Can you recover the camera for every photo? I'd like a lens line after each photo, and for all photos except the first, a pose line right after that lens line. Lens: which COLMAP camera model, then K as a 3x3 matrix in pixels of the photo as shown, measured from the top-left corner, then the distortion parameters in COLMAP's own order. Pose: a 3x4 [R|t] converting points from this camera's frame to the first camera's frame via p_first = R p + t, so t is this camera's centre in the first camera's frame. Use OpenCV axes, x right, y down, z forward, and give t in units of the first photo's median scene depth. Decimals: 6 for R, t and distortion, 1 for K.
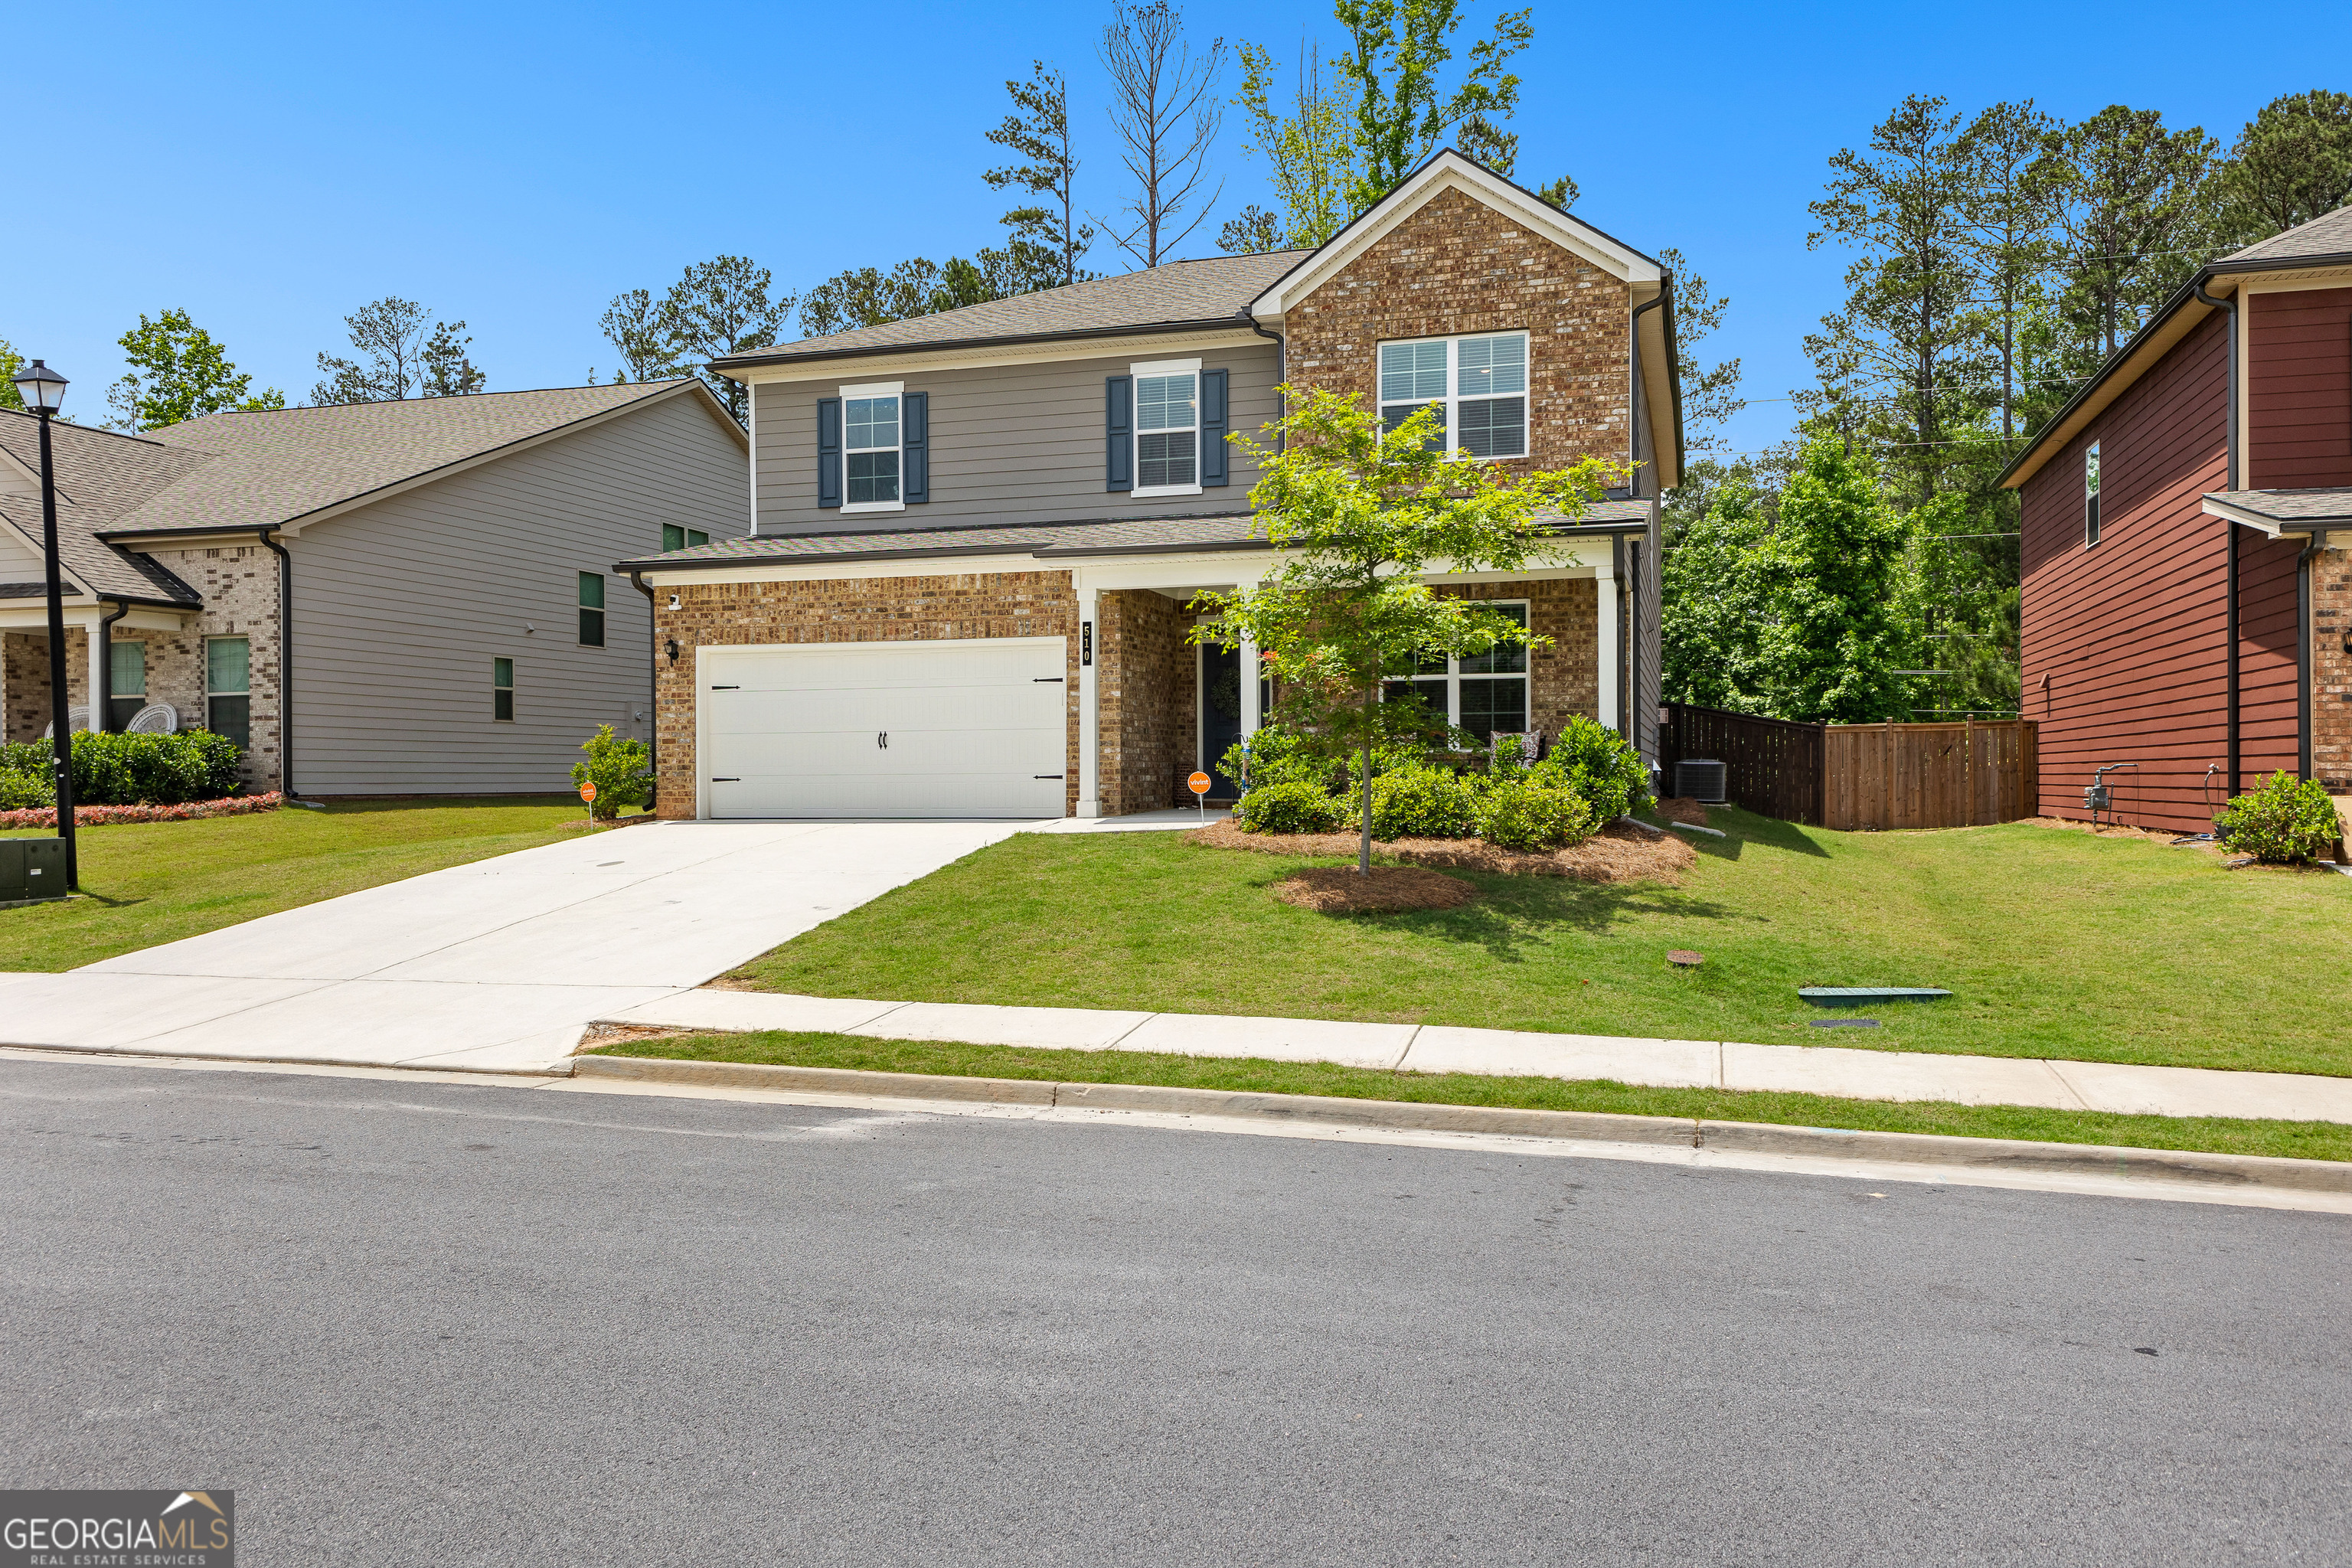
lens RADIAL K [[1751.0, 0, 1170.9], [0, 1751.0, 777.5], [0, 0, 1]] dist [0.016164, 0.007327]
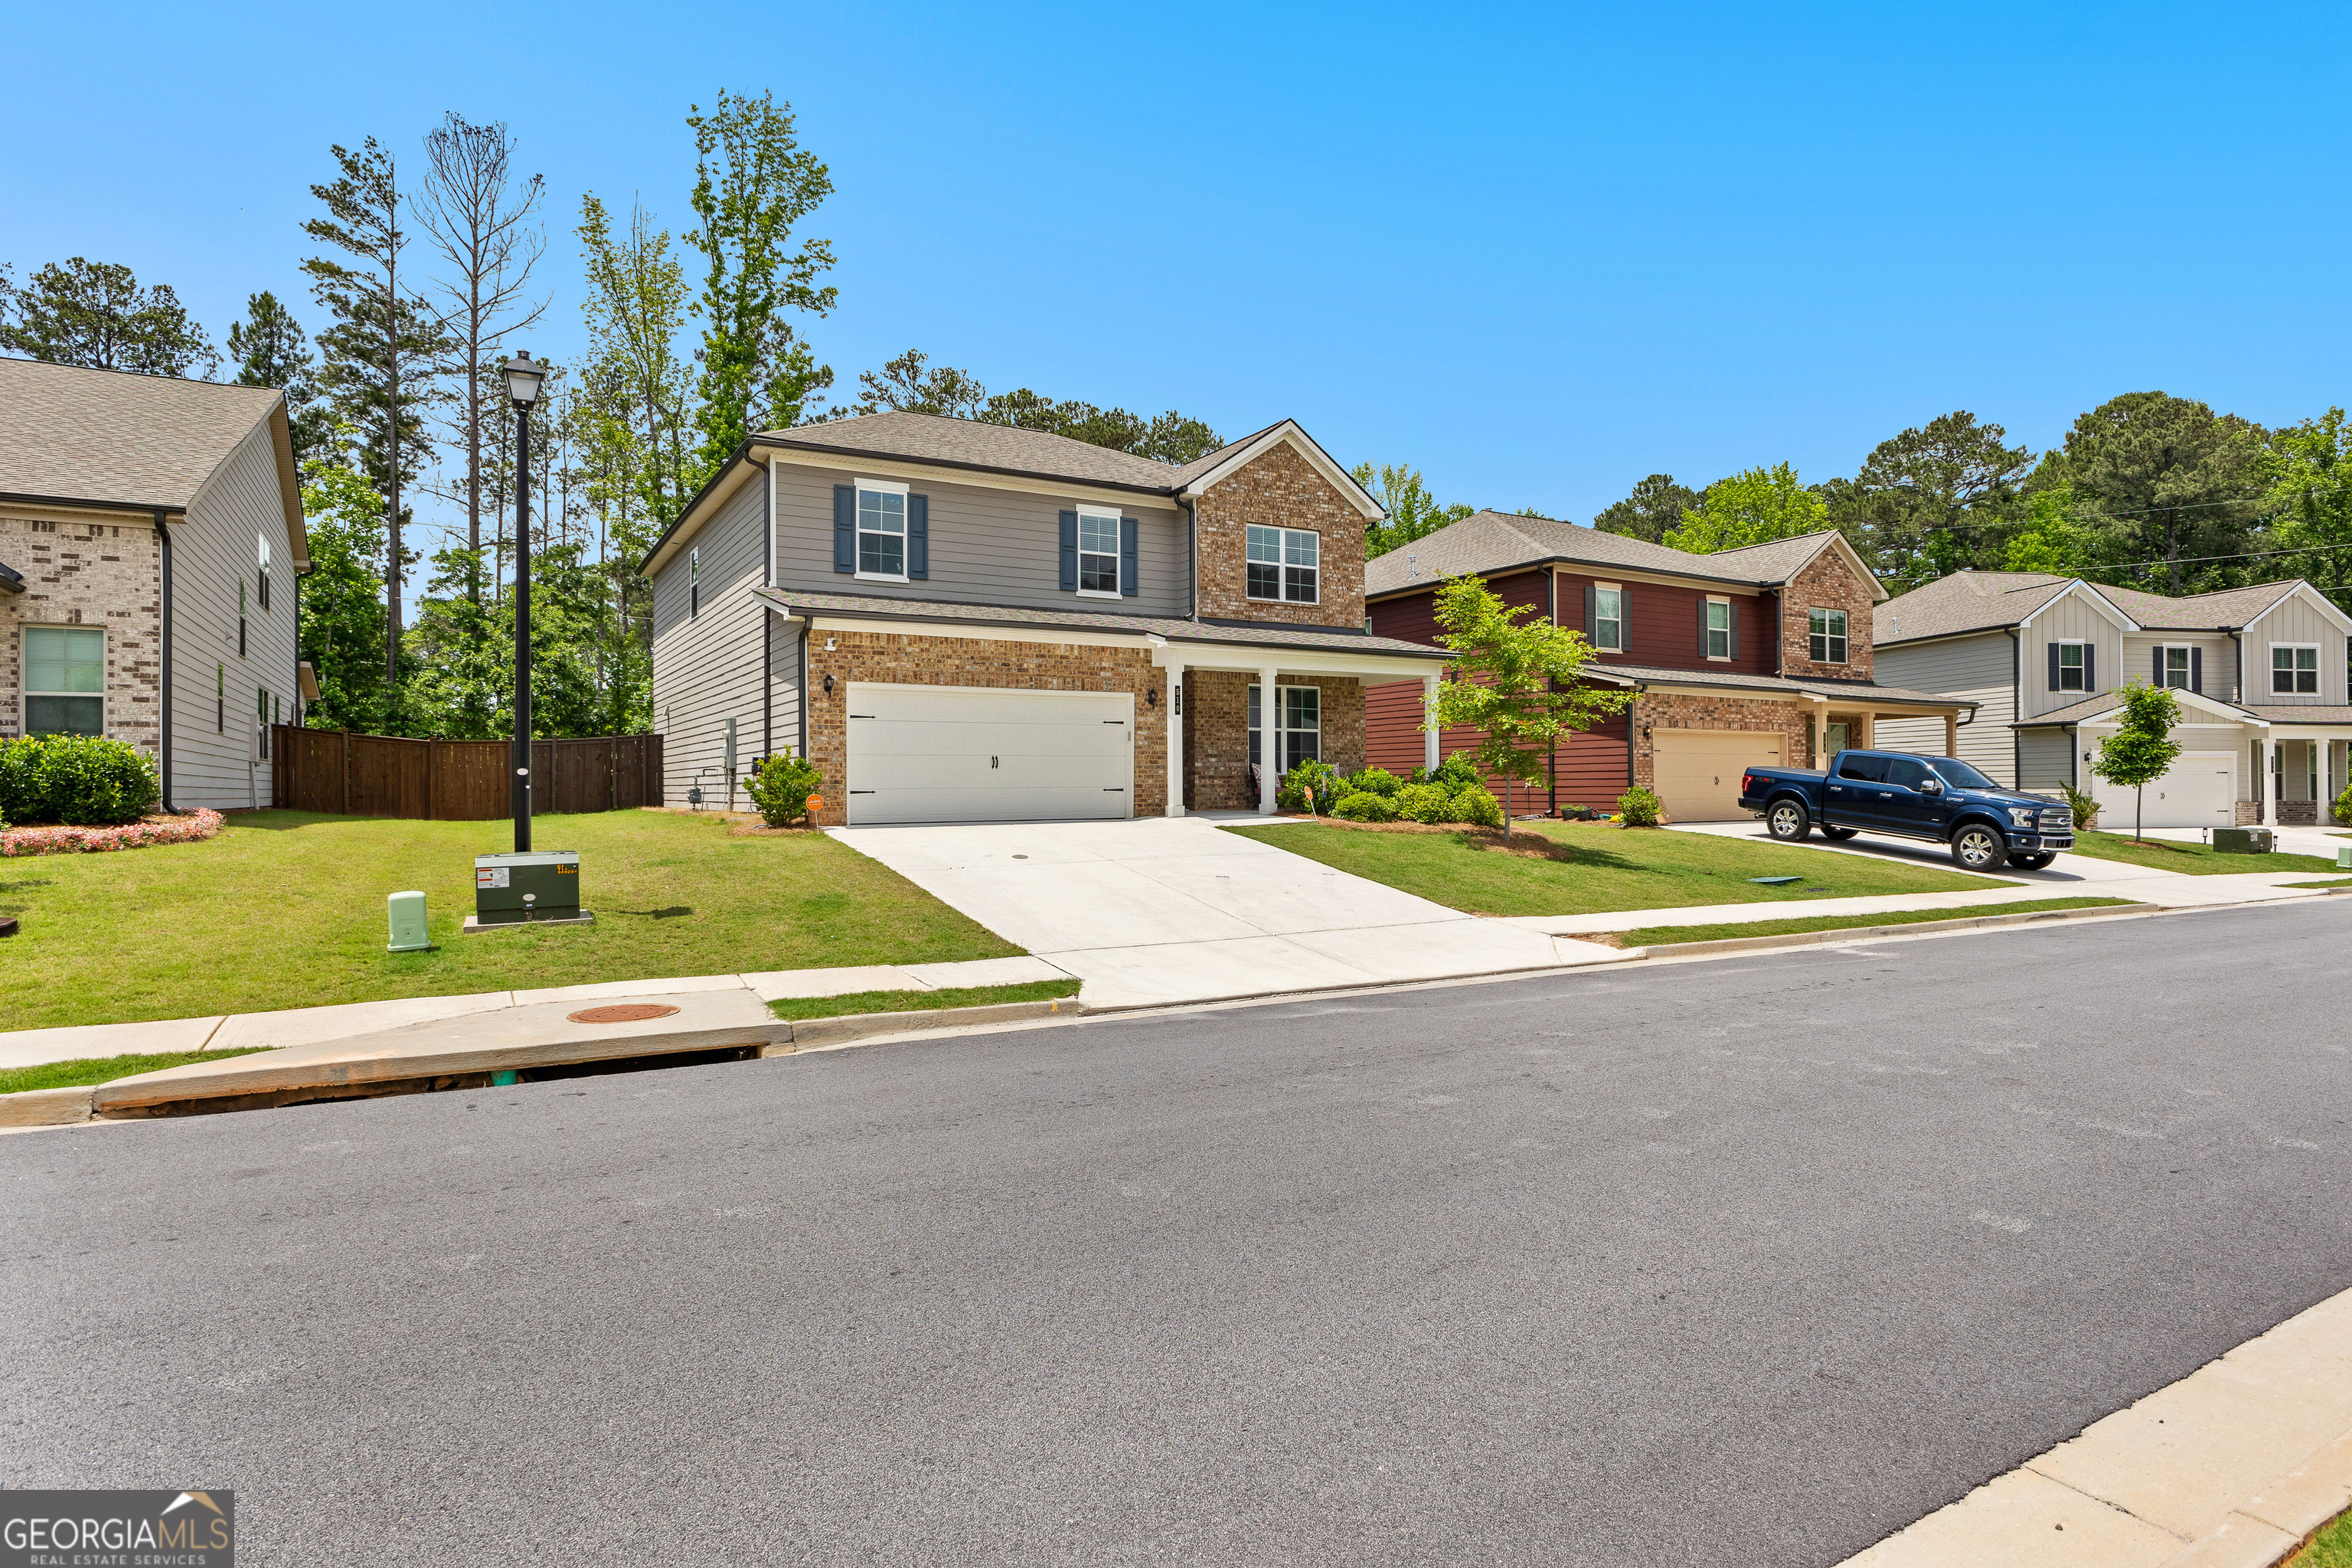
lens RADIAL K [[1244.1, 0, 1175.1], [0, 1244.1, 803.8], [0, 0, 1]] dist [-0.018409, -0.001180]
pose [[0.672128, -0.013075, 0.740319, -0.729226], [0.001298, 0.999863, 0.016481, -0.004251], [-0.740434, -0.010117, 0.672053, 0.242929]]
